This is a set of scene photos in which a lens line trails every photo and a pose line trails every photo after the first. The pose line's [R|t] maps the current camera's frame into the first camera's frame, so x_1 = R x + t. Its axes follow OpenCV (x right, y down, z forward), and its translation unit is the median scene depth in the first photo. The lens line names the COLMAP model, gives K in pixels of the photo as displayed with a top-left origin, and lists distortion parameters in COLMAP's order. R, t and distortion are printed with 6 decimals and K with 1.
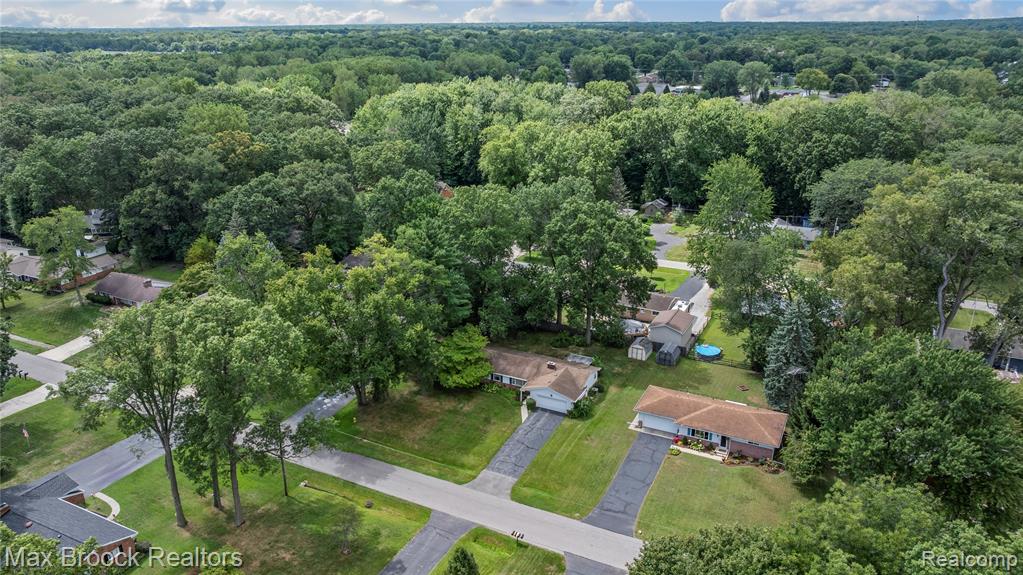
lens RADIAL K [[711.5, 0, 511.5], [0, 711.5, 287.5], [0, 0, 1]] dist [-0.029253, 0.005007]
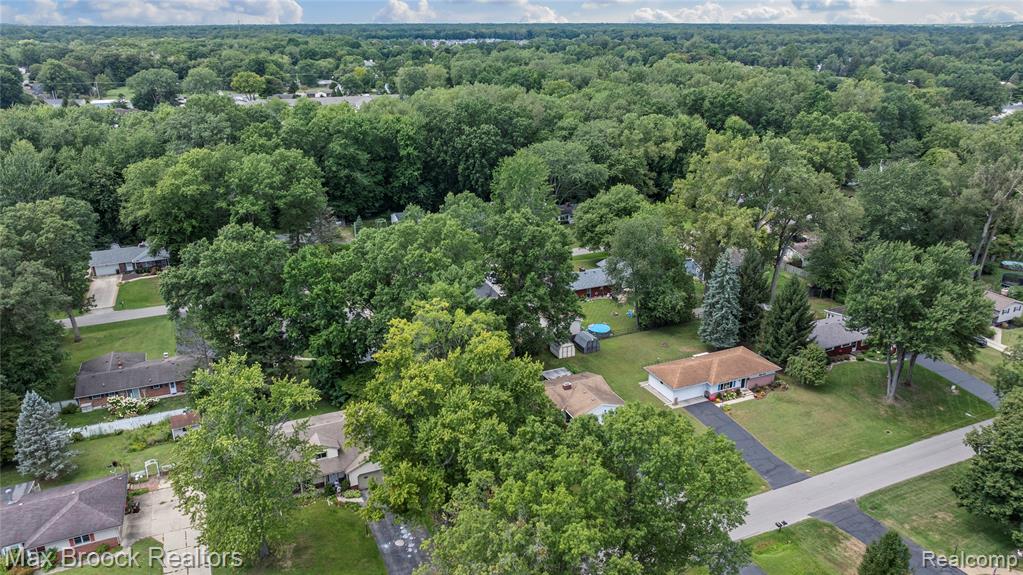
lens RADIAL K [[716.0, 0, 511.5], [0, 716.0, 287.5], [0, 0, 1]] dist [-0.027231, 0.006260]
pose [[0.639080, -0.258372, 0.724445, -0.667545], [0.263750, 0.958397, 0.109139, -0.143932], [-0.722504, 0.121324, 0.680638, 0.402945]]
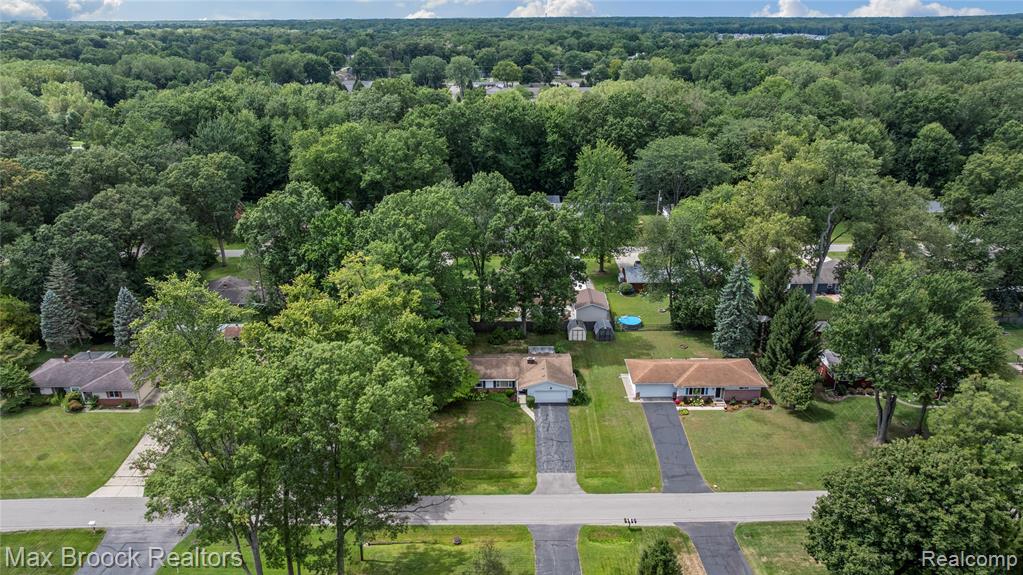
lens RADIAL K [[711.5, 0, 511.5], [0, 711.5, 287.5], [0, 0, 1]] dist [-0.029253, 0.005007]
pose [[0.892566, -0.155789, 0.423150, -0.388834], [0.154453, 0.987281, 0.037689, -0.034820], [-0.423640, 0.031717, 0.905275, 0.104820]]
